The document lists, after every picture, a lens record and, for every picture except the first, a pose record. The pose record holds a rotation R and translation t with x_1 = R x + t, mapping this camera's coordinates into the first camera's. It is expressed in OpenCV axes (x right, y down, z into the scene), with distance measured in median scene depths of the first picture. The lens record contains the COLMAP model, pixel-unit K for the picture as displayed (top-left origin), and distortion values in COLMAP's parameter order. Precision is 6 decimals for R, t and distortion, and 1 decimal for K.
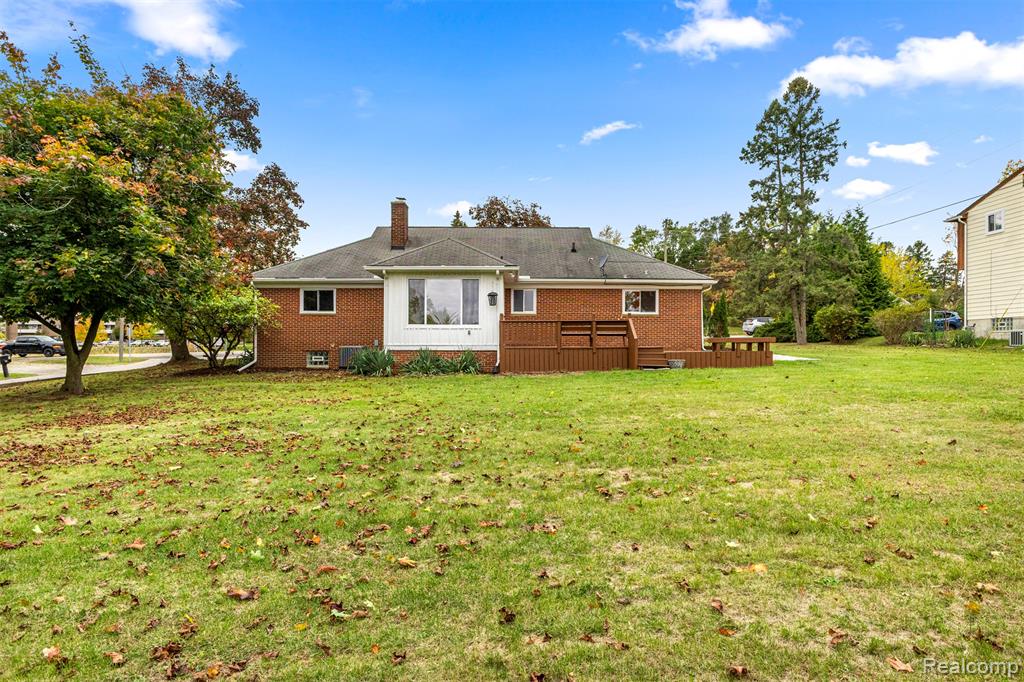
lens RADIAL K [[615.1, 0, 512.0], [0, 615.1, 341.0], [0, 0, 1]] dist [-0.004040, -0.000009]
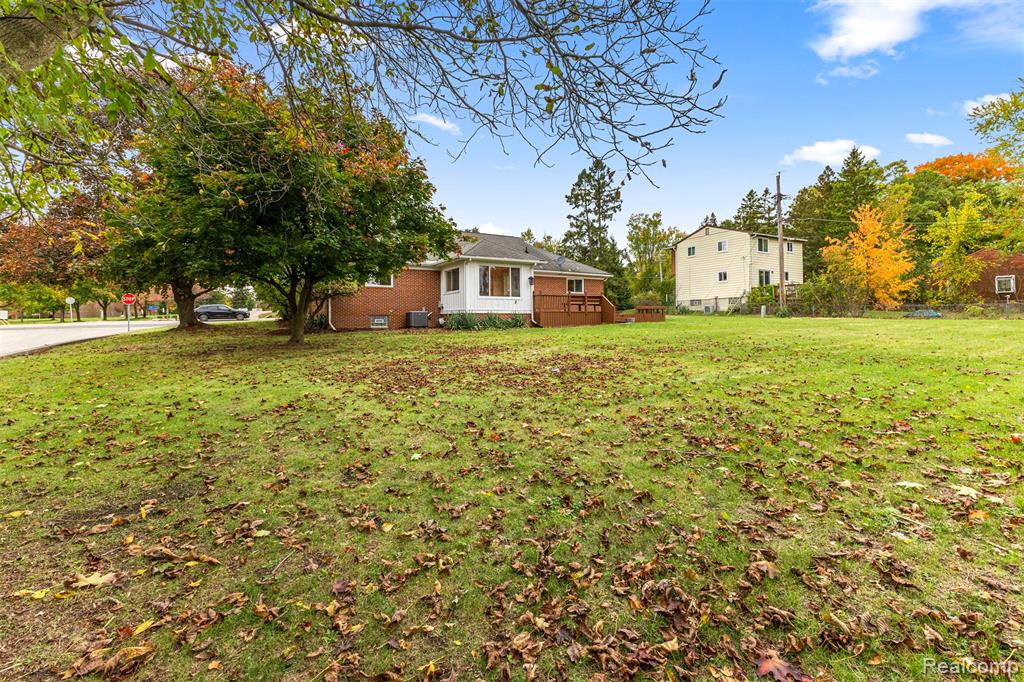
lens RADIAL K [[451.7, 0, 509.2], [0, 451.7, 310.8], [0, 0, 1]] dist [0.002443, -0.000225]
pose [[0.877028, 0.004582, 0.480417, -0.416849], [0.002148, 0.999907, -0.013457, 0.015882], [-0.480434, 0.012834, 0.876937, 0.015335]]
